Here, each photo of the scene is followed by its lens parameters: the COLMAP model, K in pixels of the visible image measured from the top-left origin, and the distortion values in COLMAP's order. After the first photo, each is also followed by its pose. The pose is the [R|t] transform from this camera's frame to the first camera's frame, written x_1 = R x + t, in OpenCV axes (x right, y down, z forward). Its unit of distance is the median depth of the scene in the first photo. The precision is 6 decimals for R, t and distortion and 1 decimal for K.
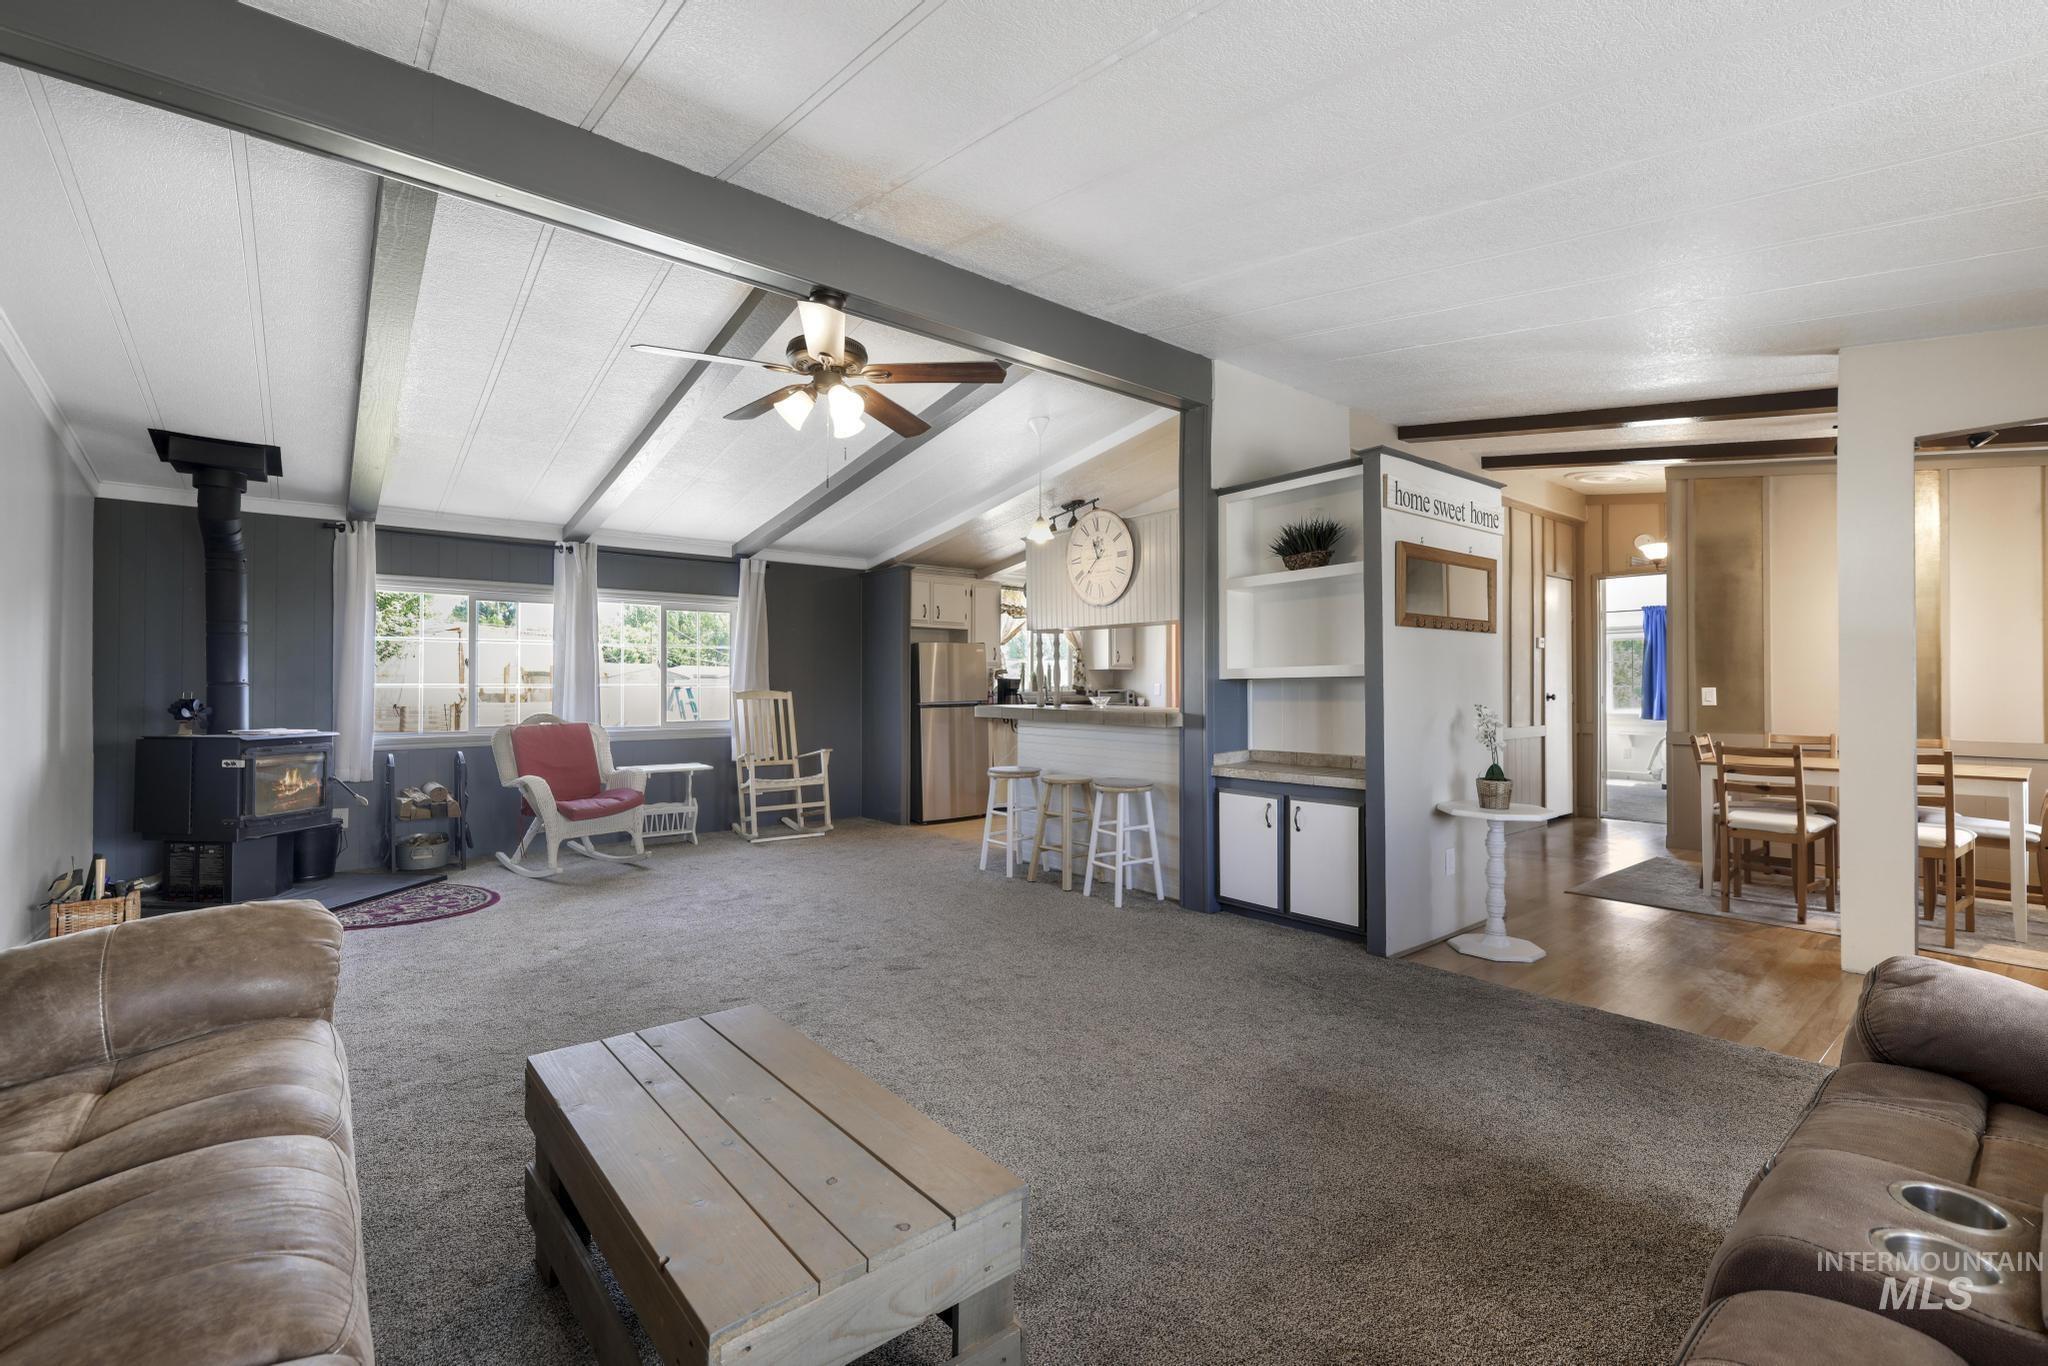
lens RADIAL K [[882.8, 0, 1024.0], [0, 882.8, 683.0], [0, 0, 1]] dist [-0.000483, -0.000026]
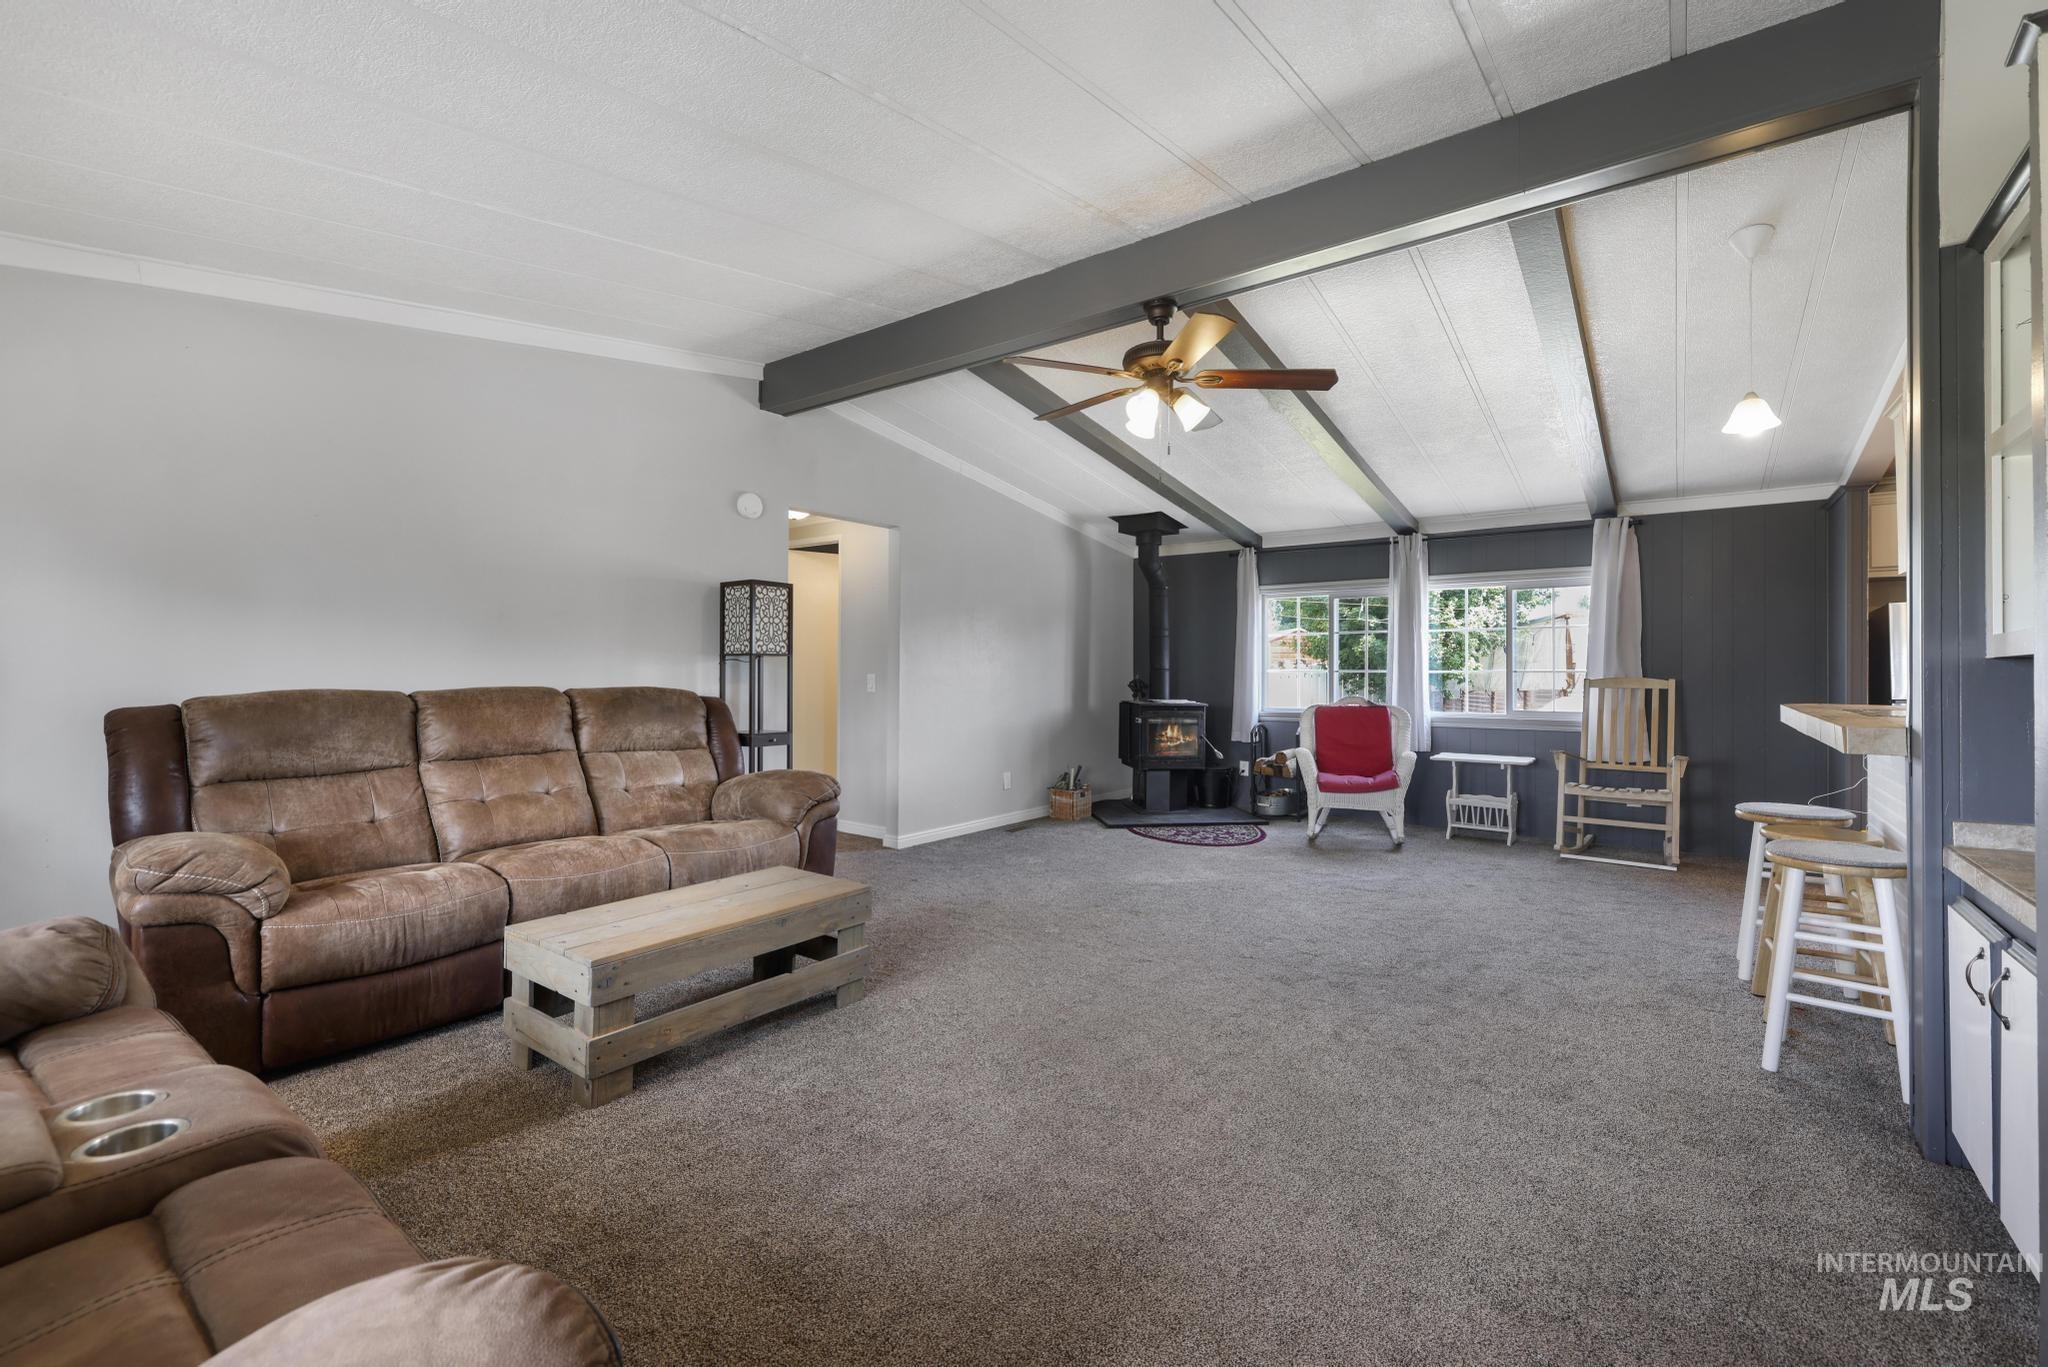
lens RADIAL K [[876.5, 0, 1024.0], [0, 876.5, 683.5], [0, 0, 1]] dist [0.000651, 0.000089]
pose [[0.242162, 0.015856, -0.970106, 0.442462], [-0.000749, 0.999869, 0.016155, 0.001140], [0.970236, -0.003185, 0.242142, 0.341836]]
